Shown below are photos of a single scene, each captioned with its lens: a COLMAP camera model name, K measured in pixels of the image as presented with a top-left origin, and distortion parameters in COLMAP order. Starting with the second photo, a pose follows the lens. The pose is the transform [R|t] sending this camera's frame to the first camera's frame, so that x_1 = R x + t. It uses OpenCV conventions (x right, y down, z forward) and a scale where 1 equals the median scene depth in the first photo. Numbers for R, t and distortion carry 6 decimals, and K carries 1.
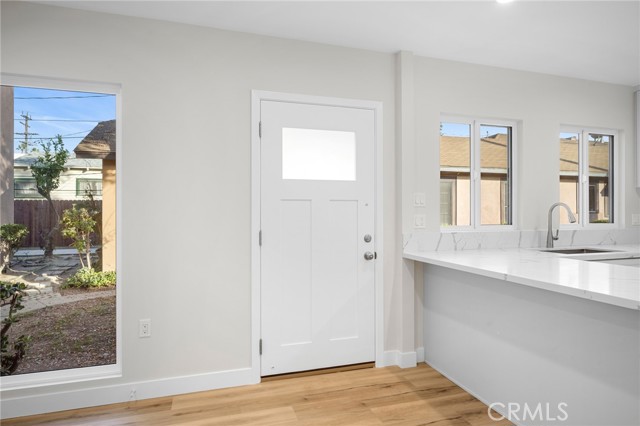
lens RADIAL K [[377.2, 0, 319.9], [0, 377.2, 210.7], [0, 0, 1]] dist [0.000865, -0.002111]
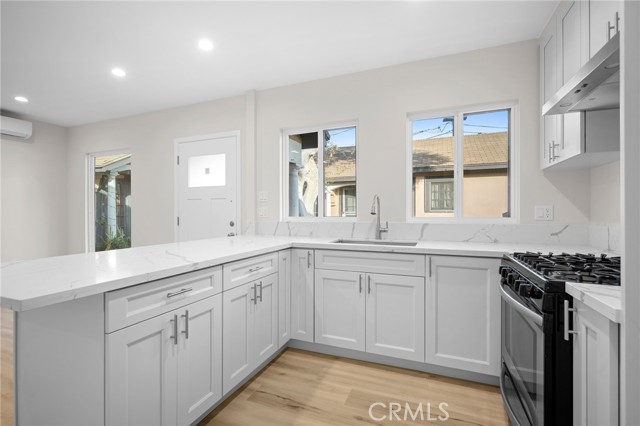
lens RADIAL K [[290.2, 0, 324.2], [0, 290.2, 214.8], [0, 0, 1]] dist [-0.002825, 0.000124]
pose [[0.765770, 0.003944, -0.643102, 1.117097], [-0.002091, 0.999991, 0.003644, 0.032814], [0.643111, -0.001446, 0.765772, 0.349577]]
